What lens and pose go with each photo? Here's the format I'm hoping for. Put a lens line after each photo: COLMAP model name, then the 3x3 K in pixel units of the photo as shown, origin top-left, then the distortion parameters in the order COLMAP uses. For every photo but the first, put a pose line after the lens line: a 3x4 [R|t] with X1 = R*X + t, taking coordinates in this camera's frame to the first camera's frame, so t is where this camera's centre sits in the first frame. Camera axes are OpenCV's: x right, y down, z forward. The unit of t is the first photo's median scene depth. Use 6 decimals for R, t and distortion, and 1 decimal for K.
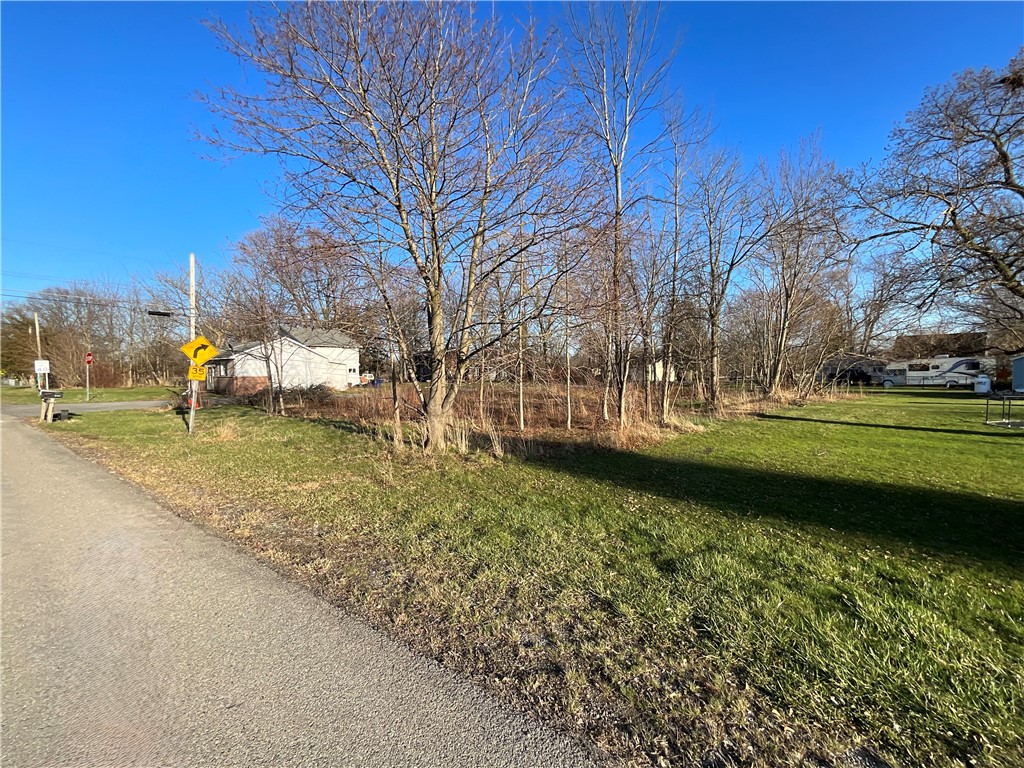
lens RADIAL K [[414.5, 0, 508.5], [0, 414.5, 380.2], [0, 0, 1]] dist [-0.003435, 0.000106]
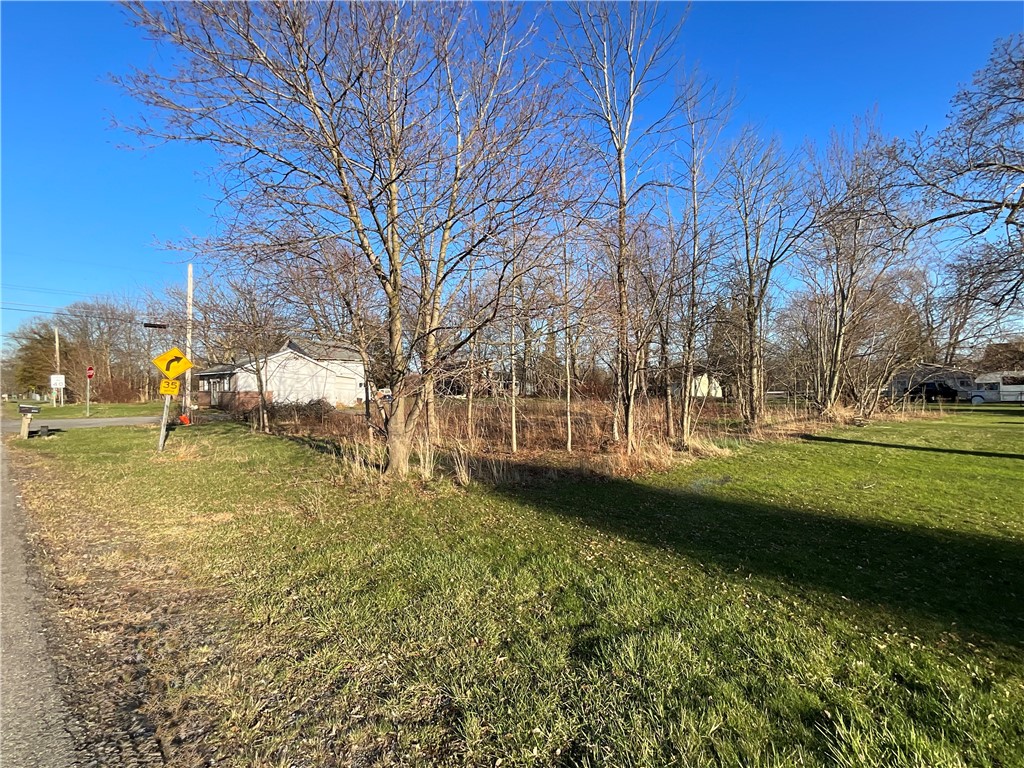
lens RADIAL K [[445.8, 0, 509.7], [0, 445.8, 380.9], [0, 0, 1]] dist [-0.002076, -0.000877]
pose [[0.997279, -0.001489, -0.073709, 0.098798], [-0.000946, 0.999455, -0.032999, 0.001614], [0.073718, 0.032979, 0.996734, 0.062771]]
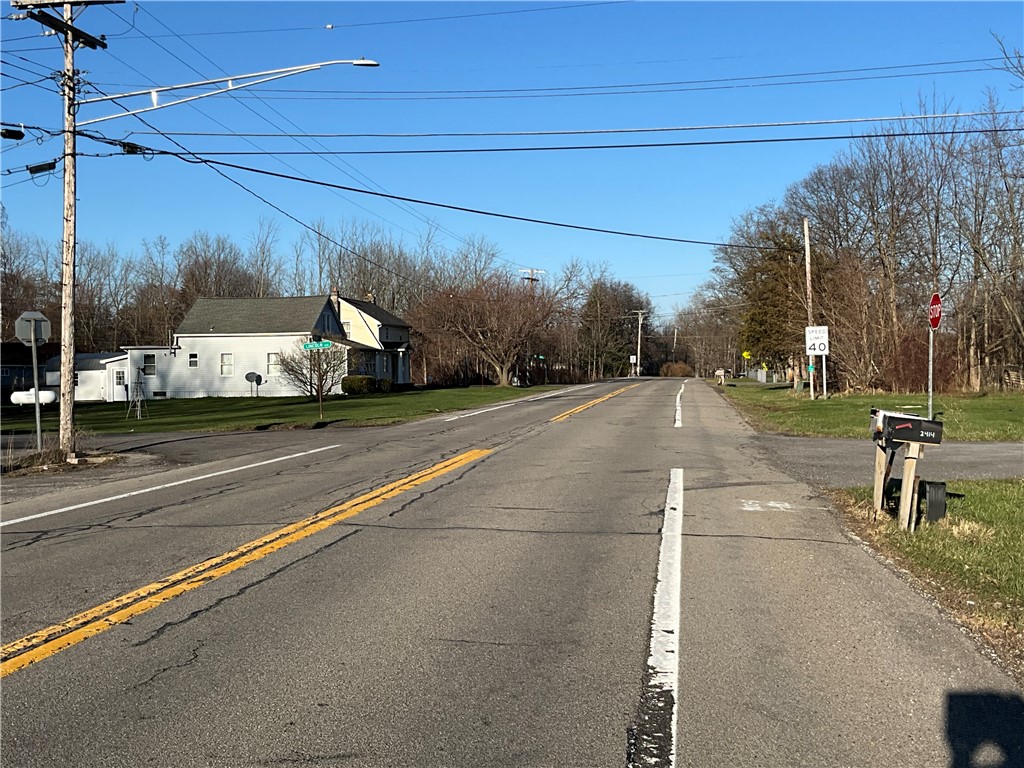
lens RADIAL K [[1199.3, 0, 511.0], [0, 1199.3, 380.5], [0, 0, 1]] dist [0.035457, 0.000000]
pose [[0.471928, 0.010708, -0.881572, -0.625711], [-0.004951, 0.999943, 0.009495, -0.004524], [0.881623, -0.000116, 0.471954, 0.456402]]
